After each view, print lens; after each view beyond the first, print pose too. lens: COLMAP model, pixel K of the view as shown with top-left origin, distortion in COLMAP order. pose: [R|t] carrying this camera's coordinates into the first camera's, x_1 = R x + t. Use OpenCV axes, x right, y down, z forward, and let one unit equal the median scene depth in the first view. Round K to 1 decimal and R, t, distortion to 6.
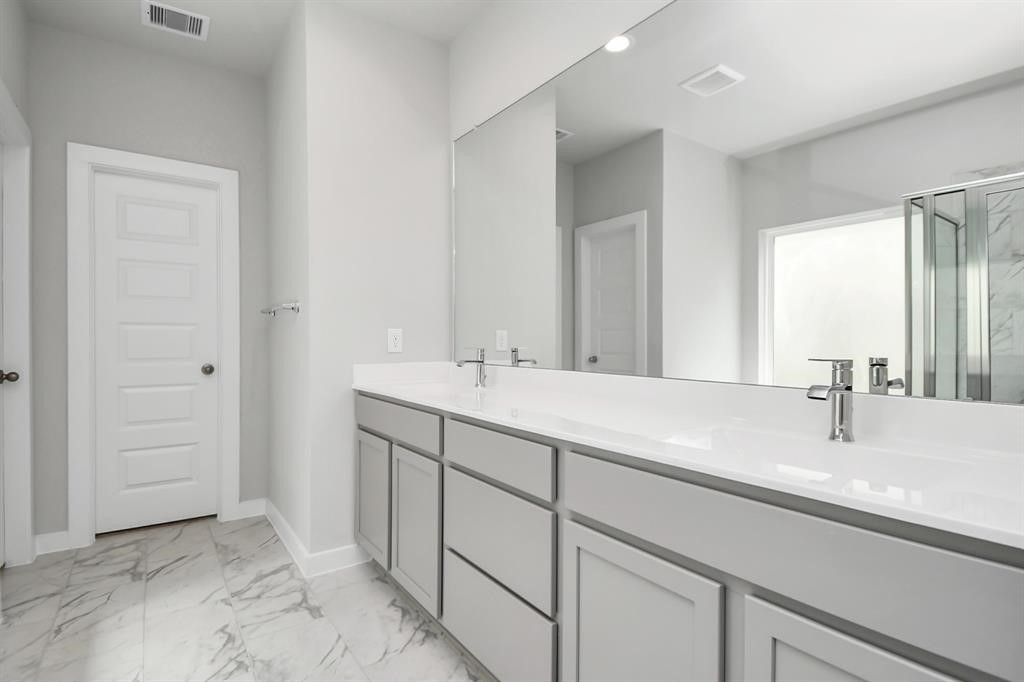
lens RADIAL K [[480.5, 0, 512.0], [0, 480.5, 341.0], [0, 0, 1]] dist [-0.016679, -0.000368]
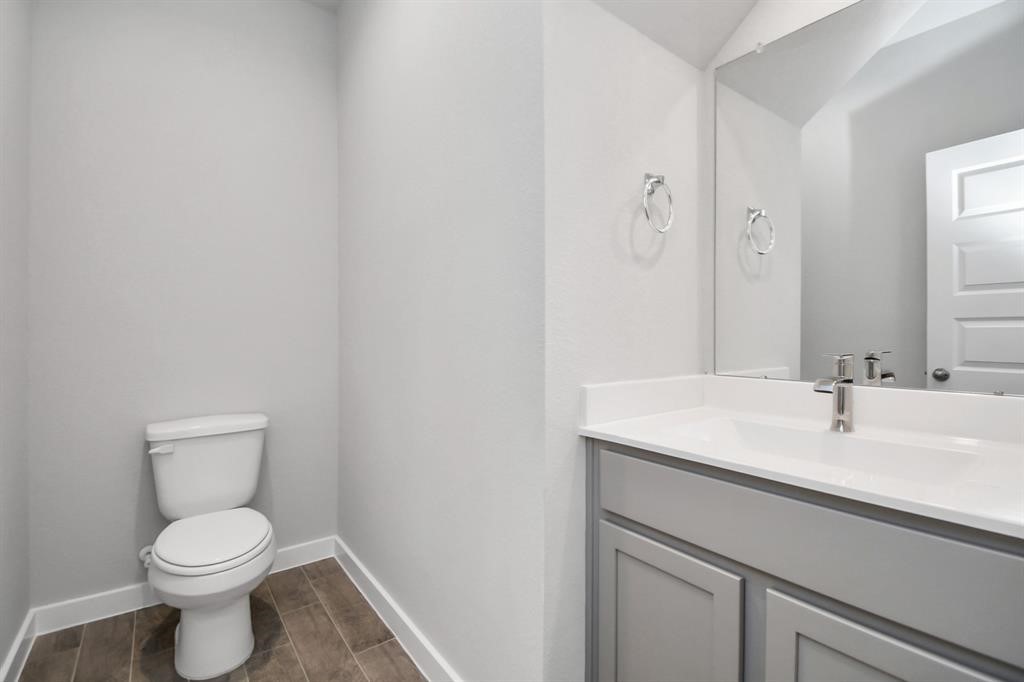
lens RADIAL K [[460.7, 0, 516.8], [0, 460.7, 335.5], [0, 0, 1]] dist [-0.028215, -0.000645]
pose [[0.999968, 0.005789, 0.005431, -0.069091], [-0.005822, 0.999964, 0.006190, -0.001394], [-0.005395, -0.006221, 0.999966, 0.088156]]
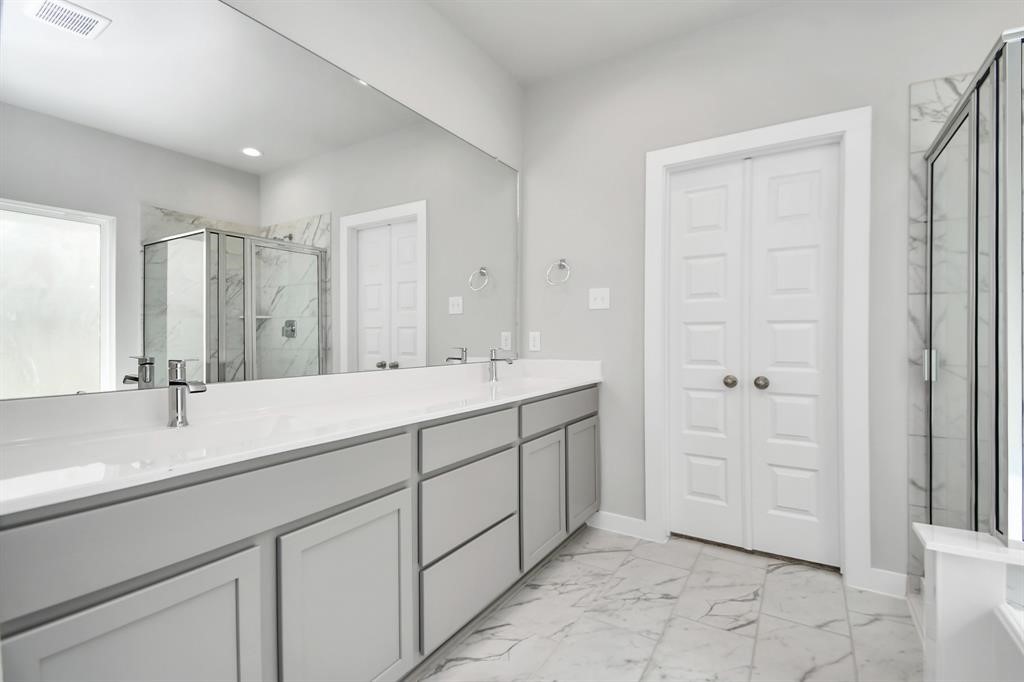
lens RADIAL K [[460.7, 0, 516.8], [0, 460.7, 335.5], [0, 0, 1]] dist [-0.028215, -0.000645]
pose [[-0.351030, 0.002821, 0.936360, -0.203631], [0.009809, 0.999952, 0.000665, -0.002904], [-0.936313, 0.009418, -0.351040, 0.218151]]
